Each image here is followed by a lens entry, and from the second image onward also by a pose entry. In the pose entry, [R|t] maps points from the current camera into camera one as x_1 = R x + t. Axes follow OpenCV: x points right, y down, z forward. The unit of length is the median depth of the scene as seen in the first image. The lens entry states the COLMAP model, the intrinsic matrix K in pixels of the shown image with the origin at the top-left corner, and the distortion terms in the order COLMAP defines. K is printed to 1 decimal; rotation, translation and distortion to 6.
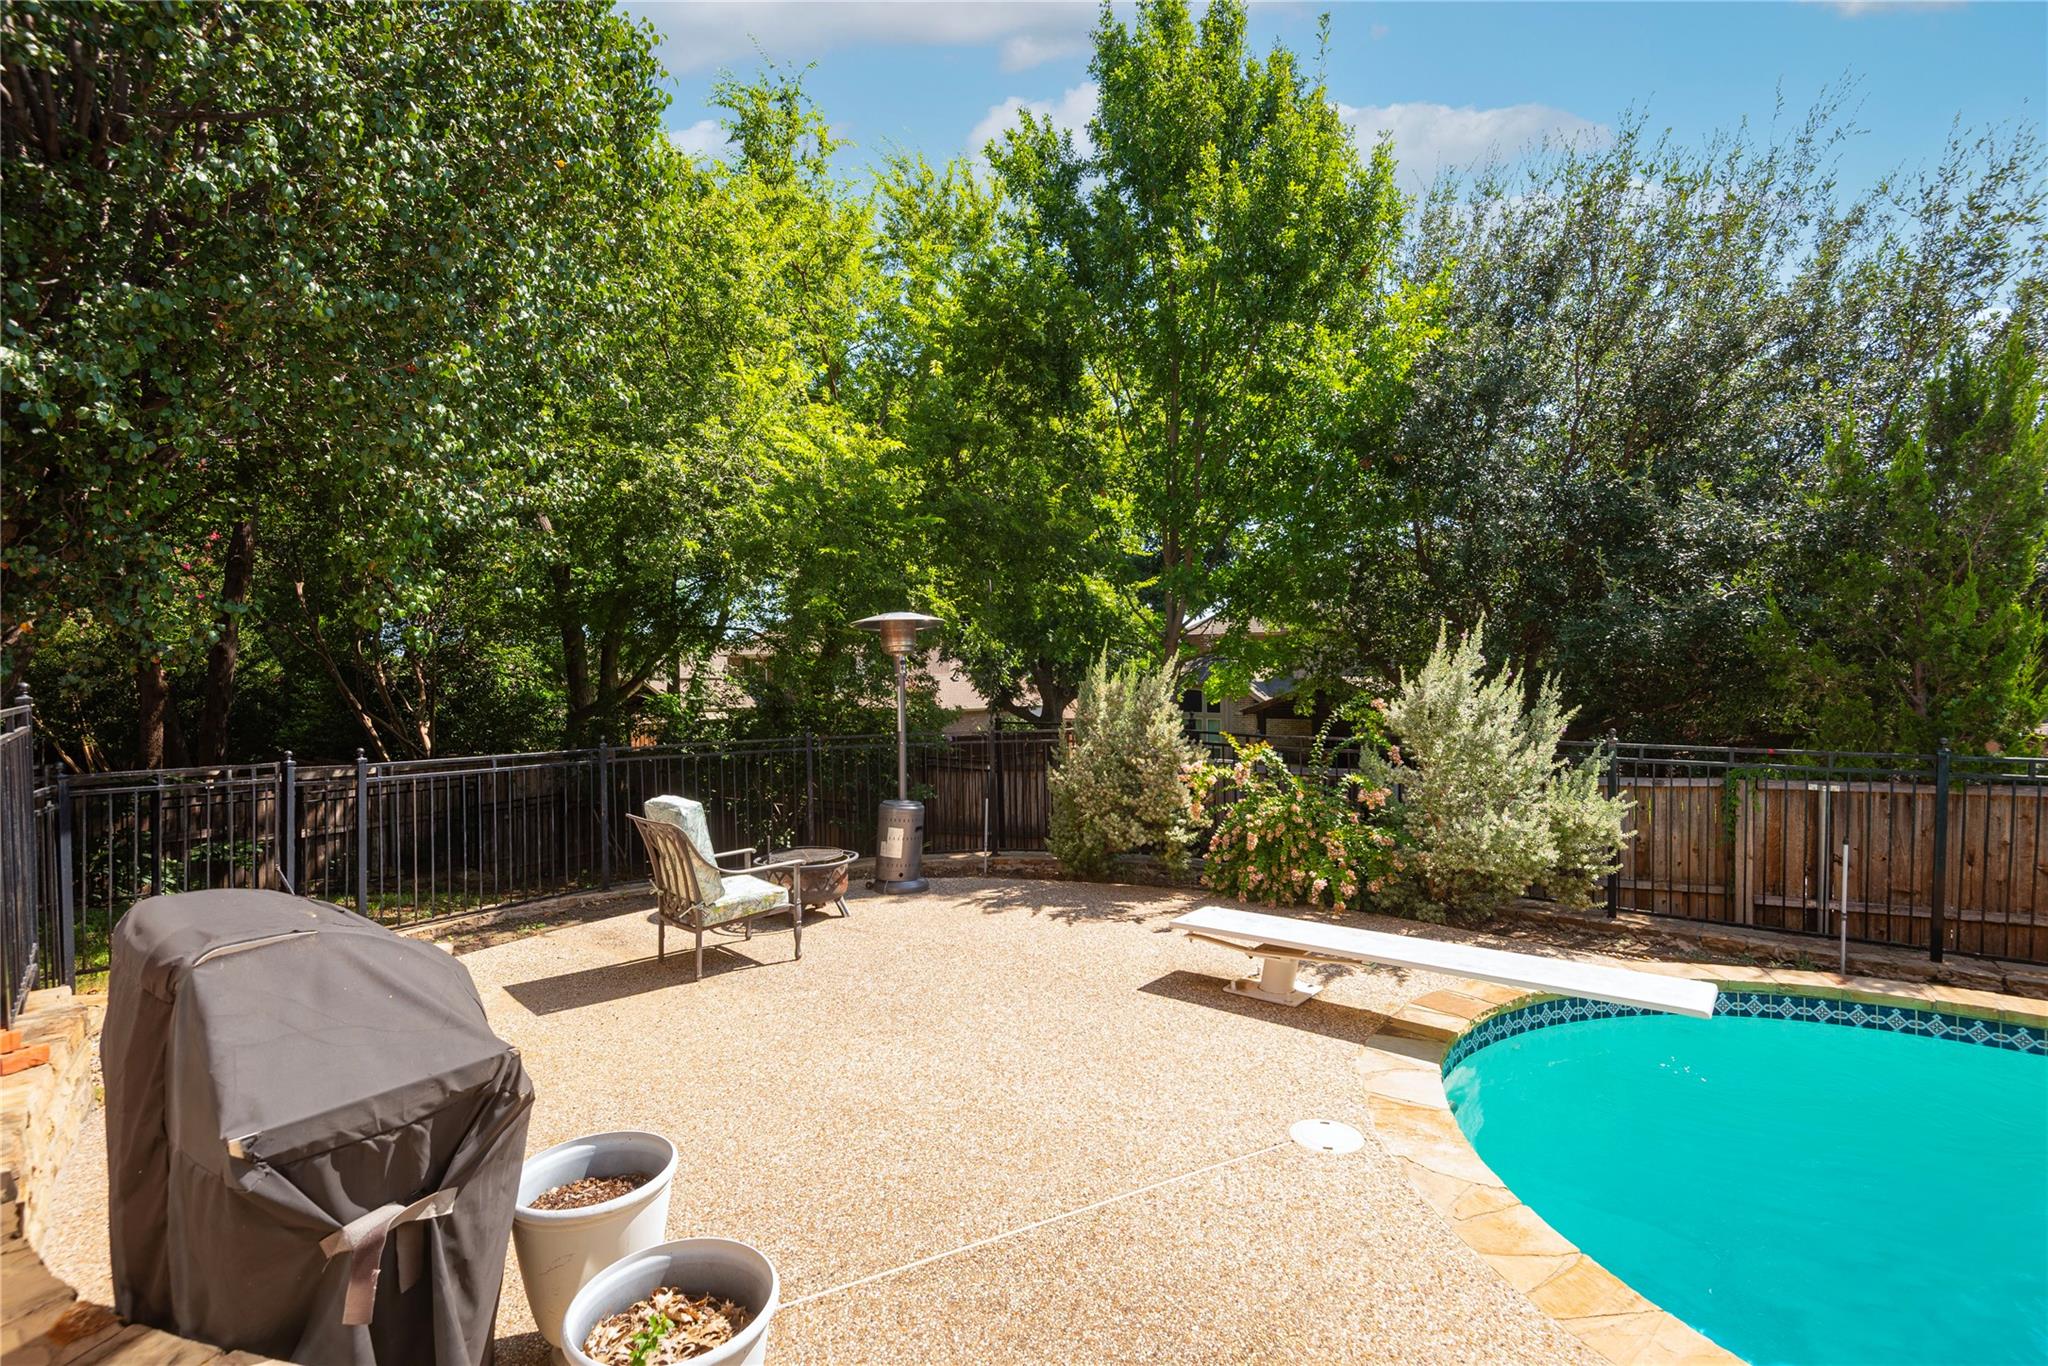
lens RADIAL K [[923.8, 0, 1029.5], [0, 923.8, 682.6], [0, 0, 1]] dist [0.009758, -0.004628]
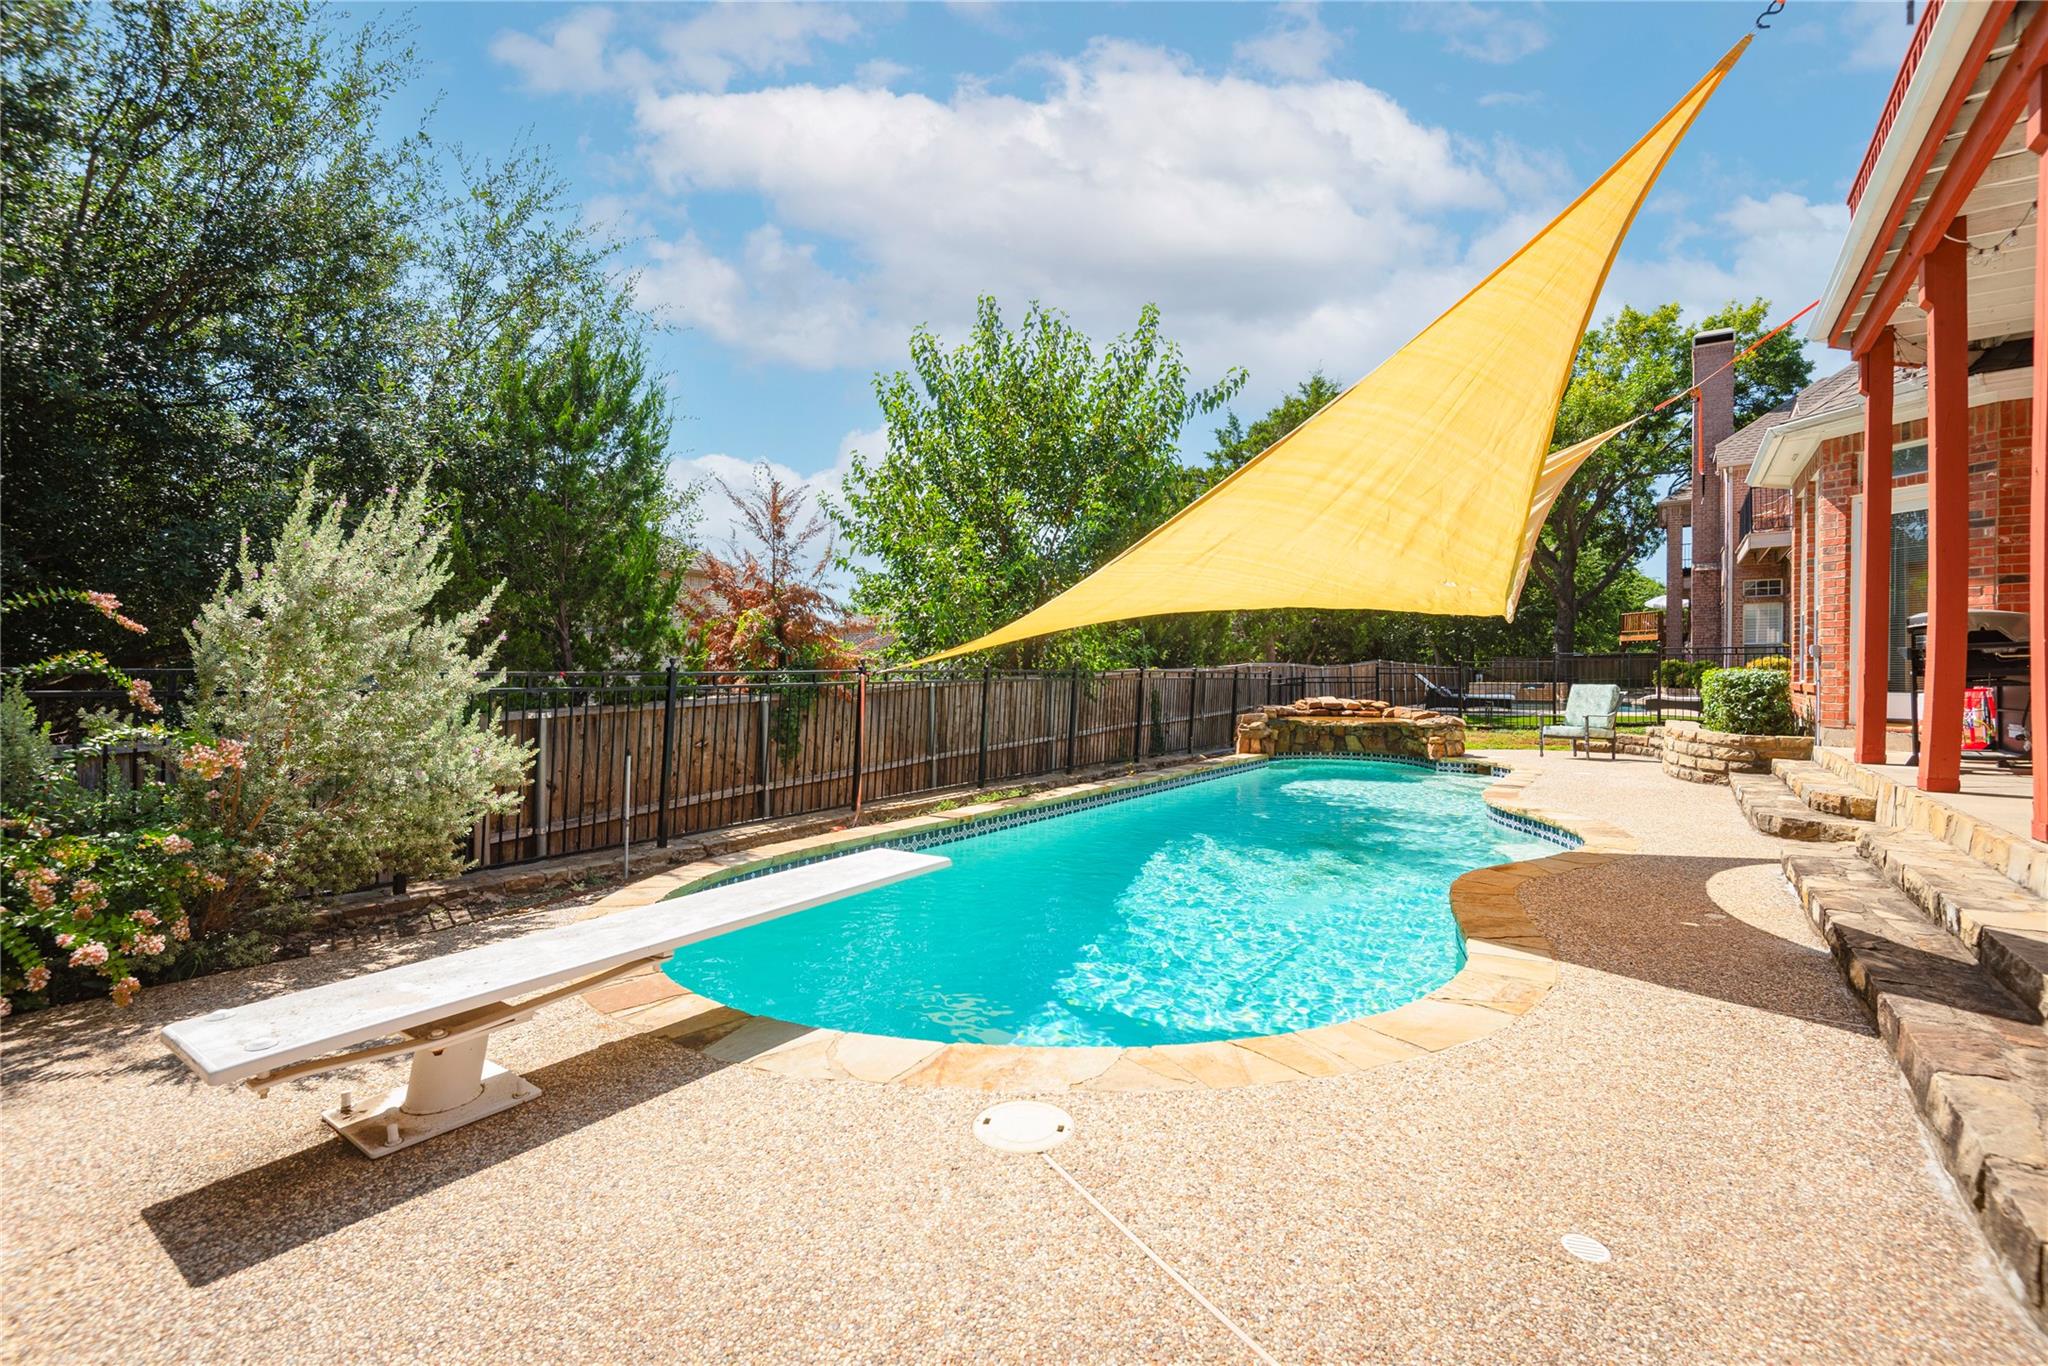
lens RADIAL K [[923.8, 0, 1026.7], [0, 923.8, 680.4], [0, 0, 1]] dist [0.009758, -0.004628]
pose [[-0.041856, -0.009709, 0.999076, -0.264296], [0.016057, 0.999817, 0.010389, 0.104299], [-0.998995, 0.016477, -0.041692, 0.724733]]
